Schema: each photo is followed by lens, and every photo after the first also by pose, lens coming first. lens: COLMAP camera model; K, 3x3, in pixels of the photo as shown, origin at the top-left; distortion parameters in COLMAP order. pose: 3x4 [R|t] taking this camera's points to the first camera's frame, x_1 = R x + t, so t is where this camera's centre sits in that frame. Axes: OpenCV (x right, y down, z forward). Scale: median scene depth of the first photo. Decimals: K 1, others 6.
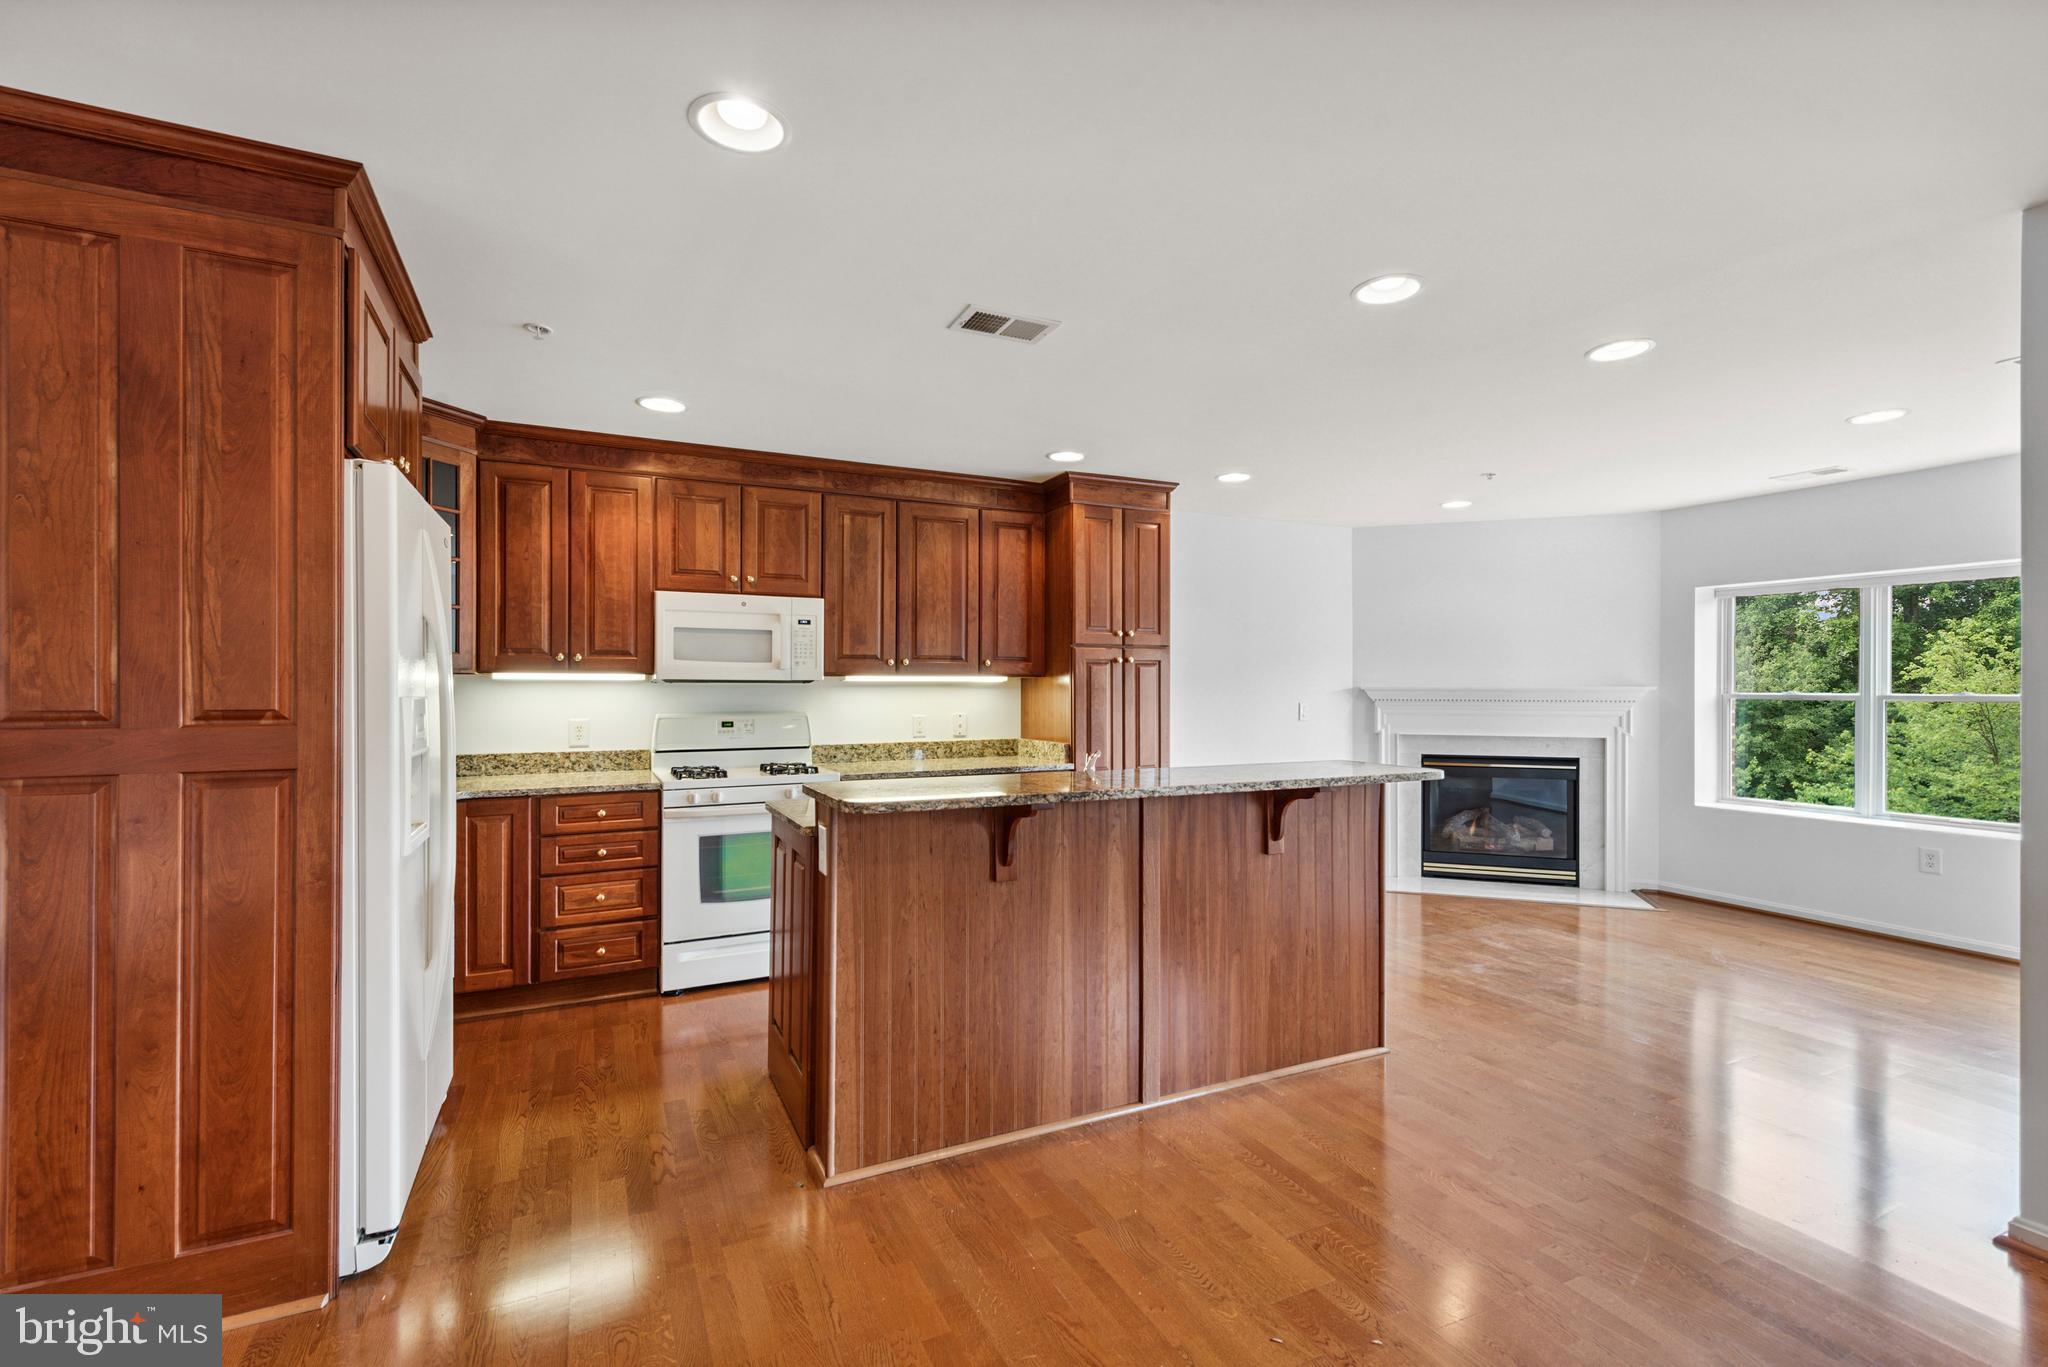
lens RADIAL K [[930.0, 0, 1013.4], [0, 930.0, 700.3], [0, 0, 1]] dist [0.012822, -0.000027]
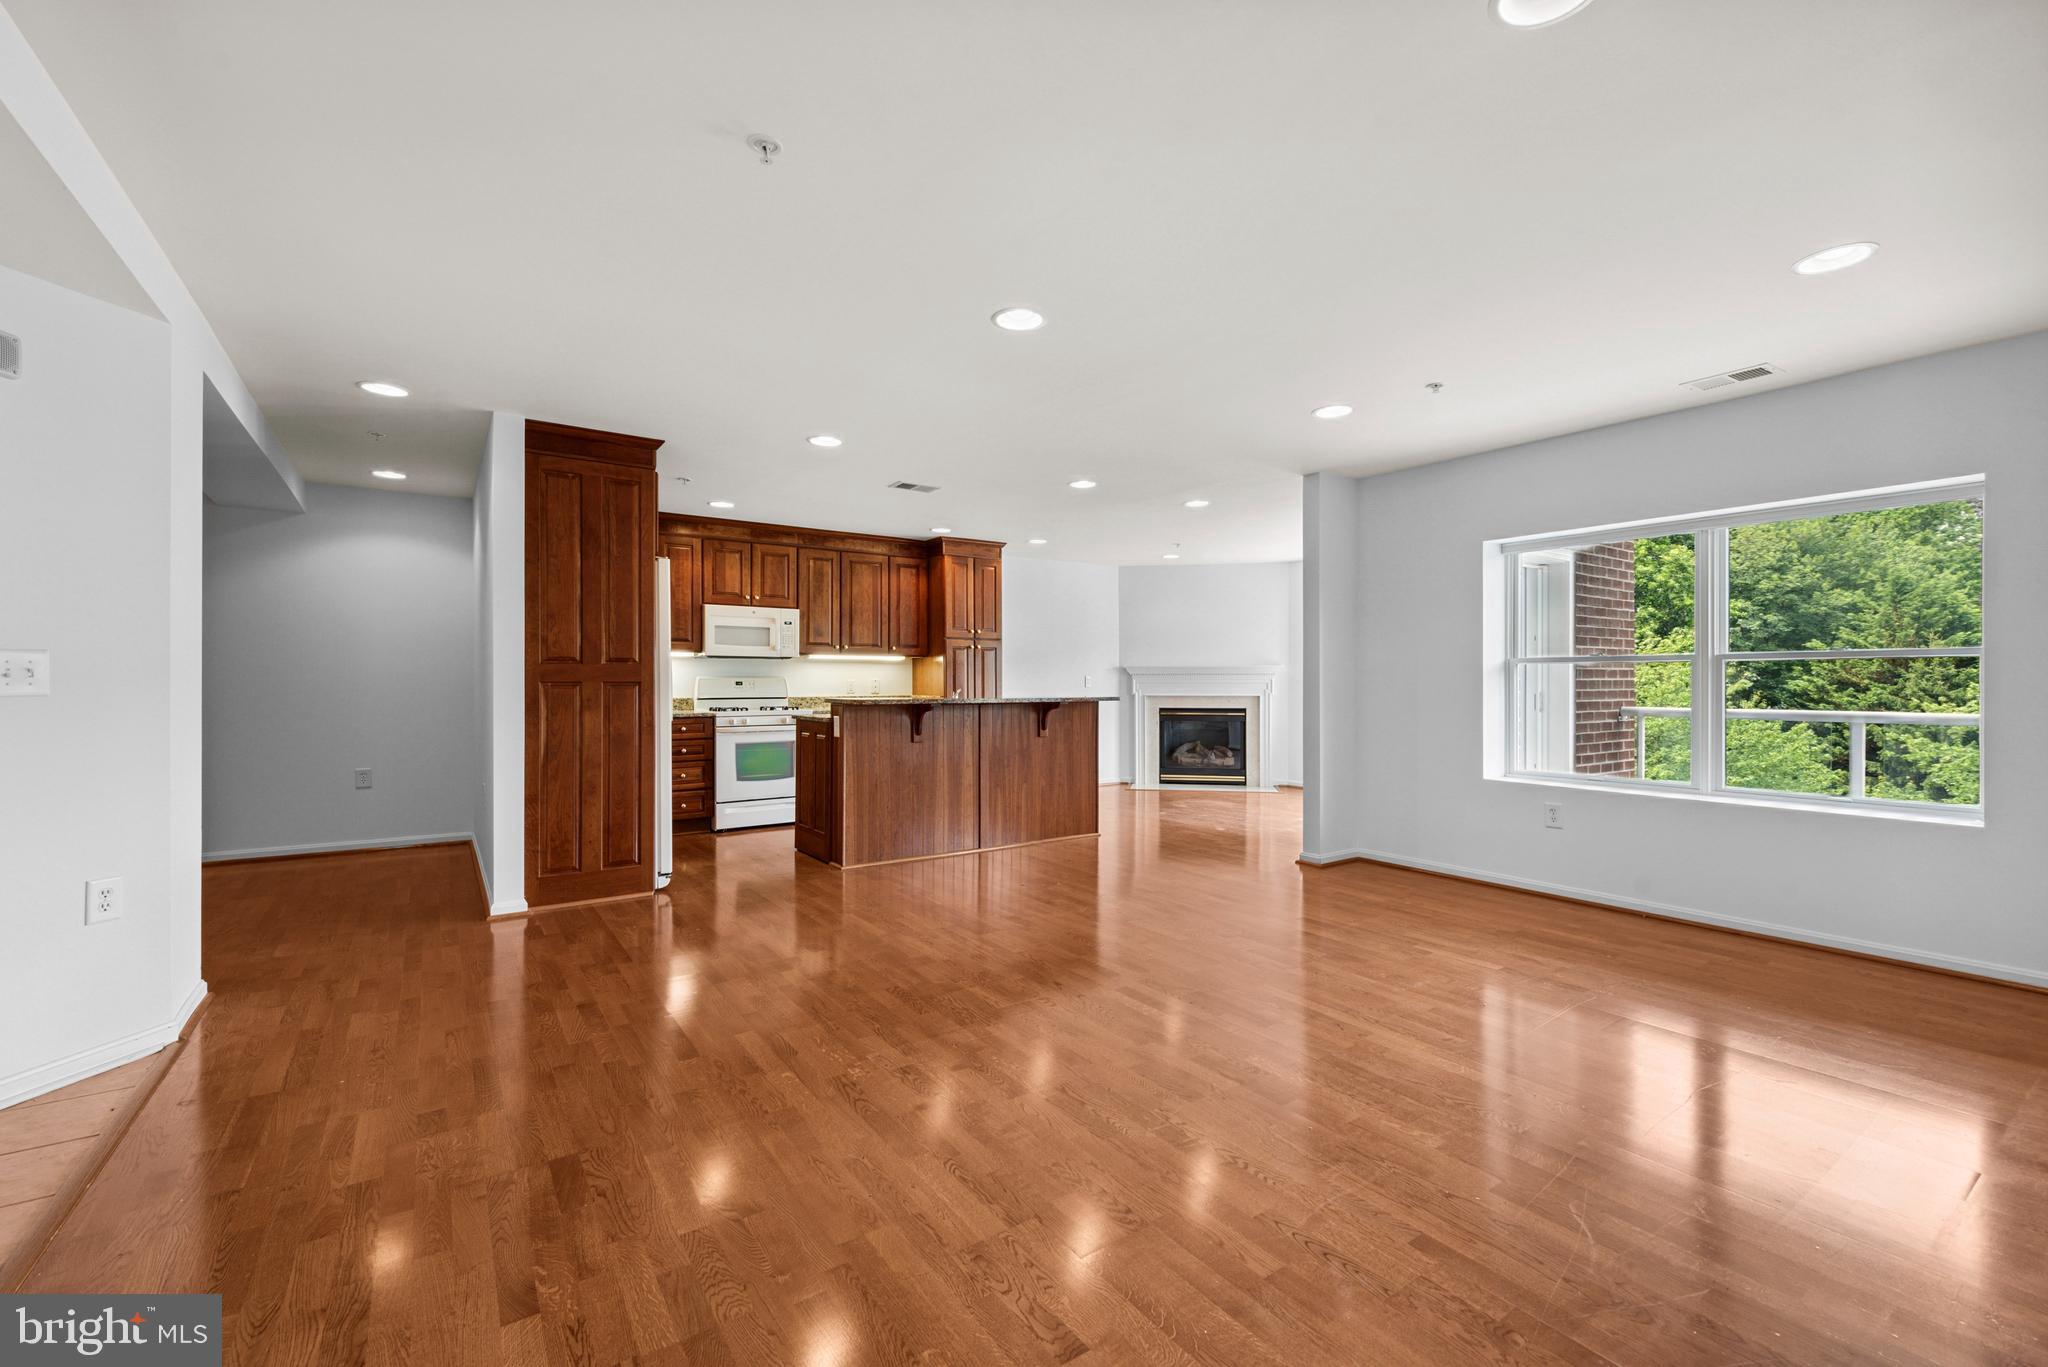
lens RADIAL K [[871.4, 0, 1004.3], [0, 871.4, 694.5], [0, 0, 1]] dist [0.014470, -0.004601]
pose [[0.989968, -0.002005, 0.141276, -0.057567], [0.001988, 0.999998, 0.000265, 0.047406], [-0.141276, 0.000018, 0.989970, -0.638418]]
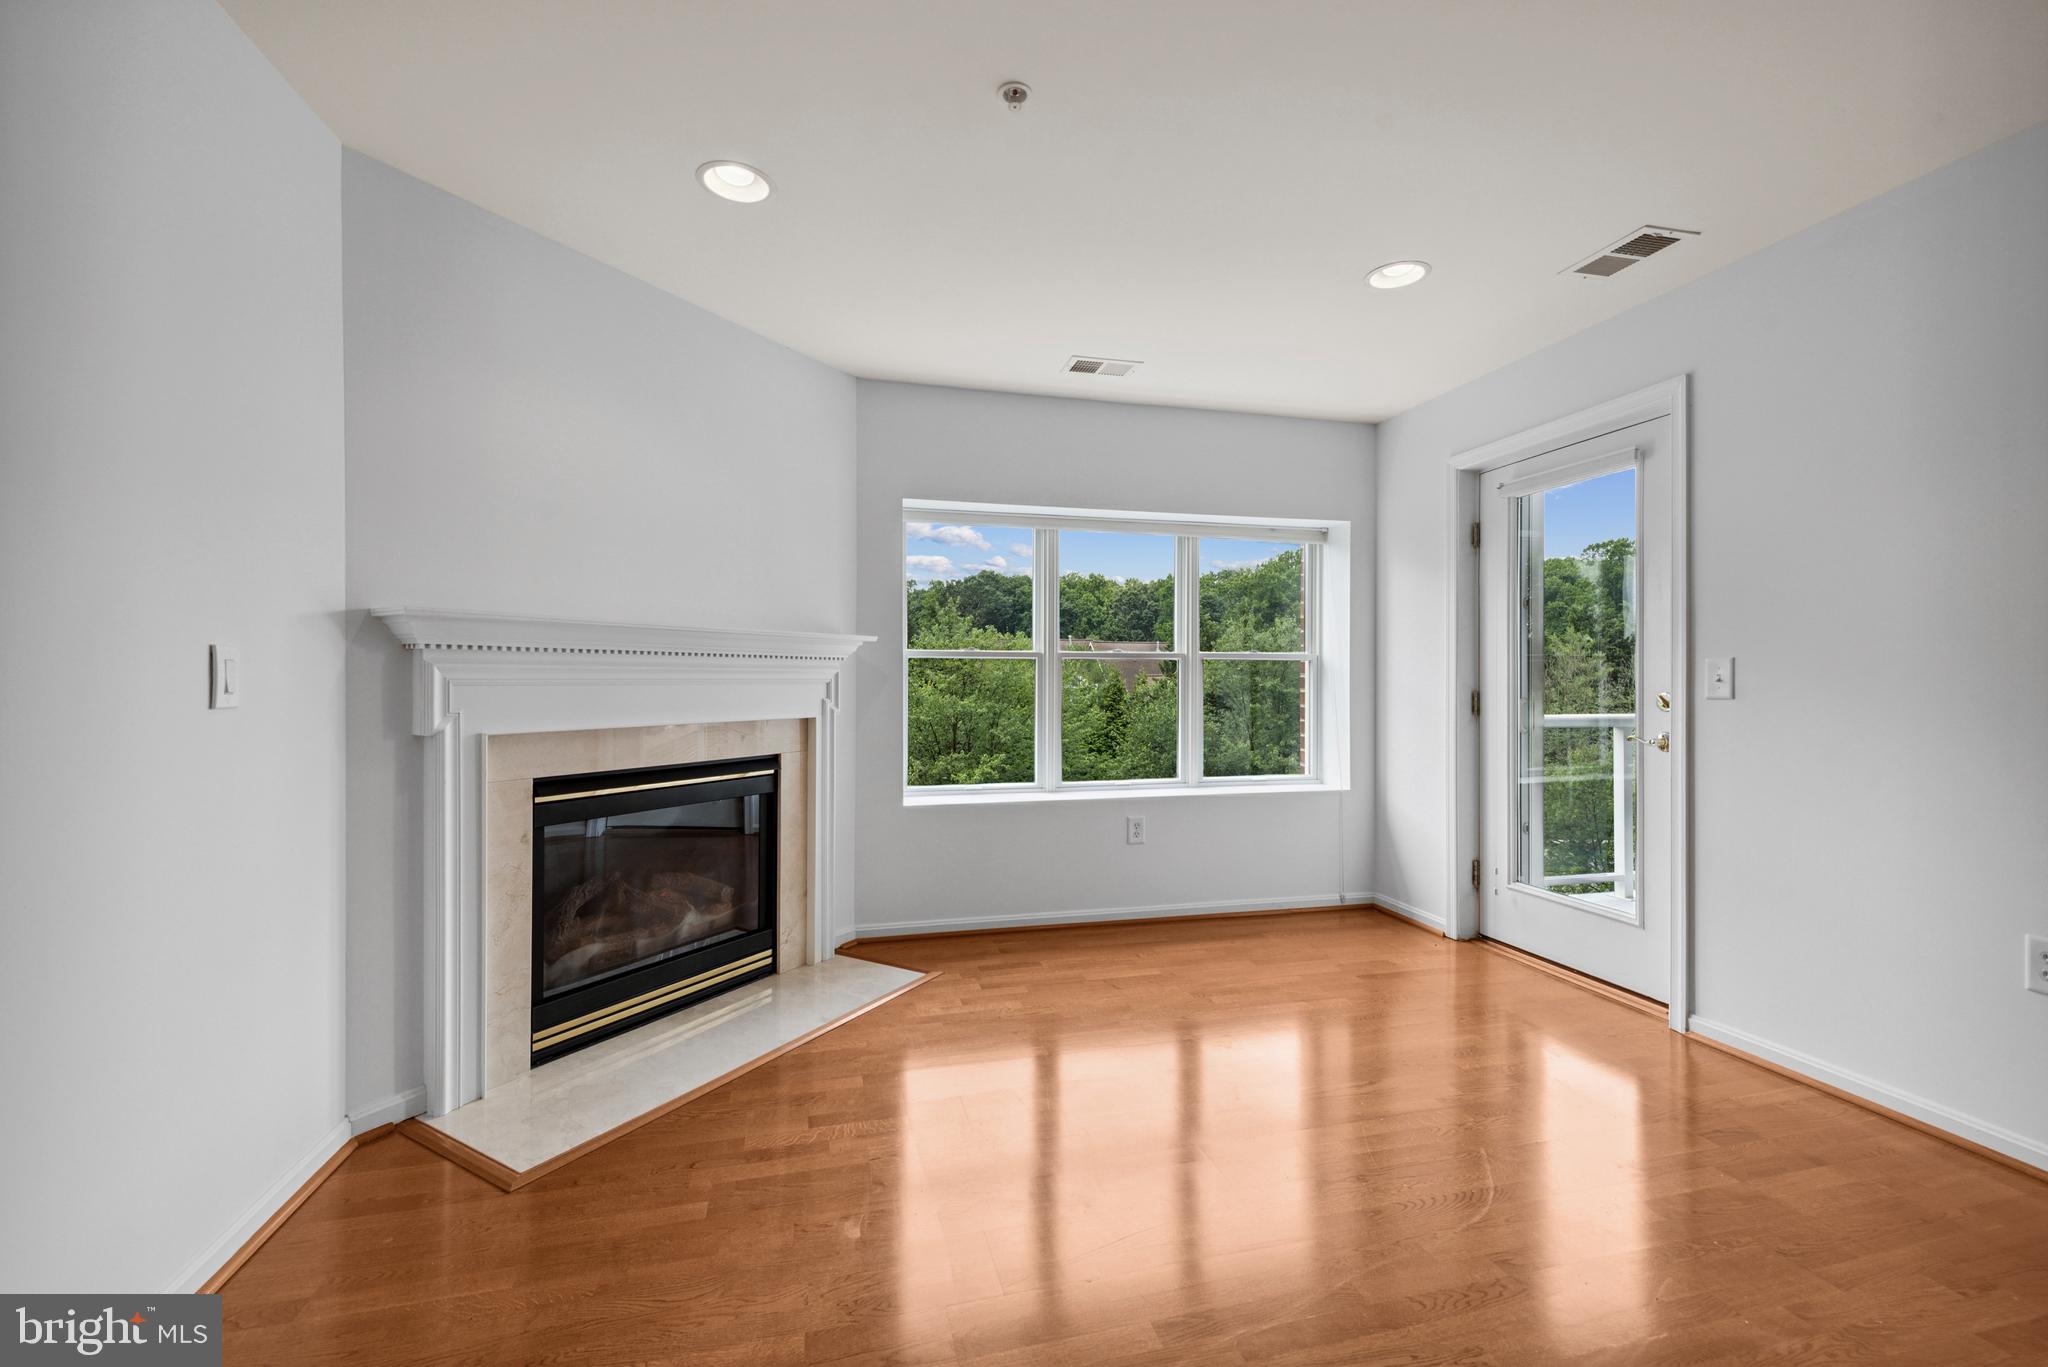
lens RADIAL K [[871.4, 0, 1018.0], [0, 871.4, 682.4], [0, 0, 1]] dist [0.014470, -0.004601]
pose [[0.162787, -0.003235, 0.986656, 0.115756], [0.014114, 0.999900, 0.000950, 0.023990], [-0.986560, 0.013771, 0.162817, 0.999574]]
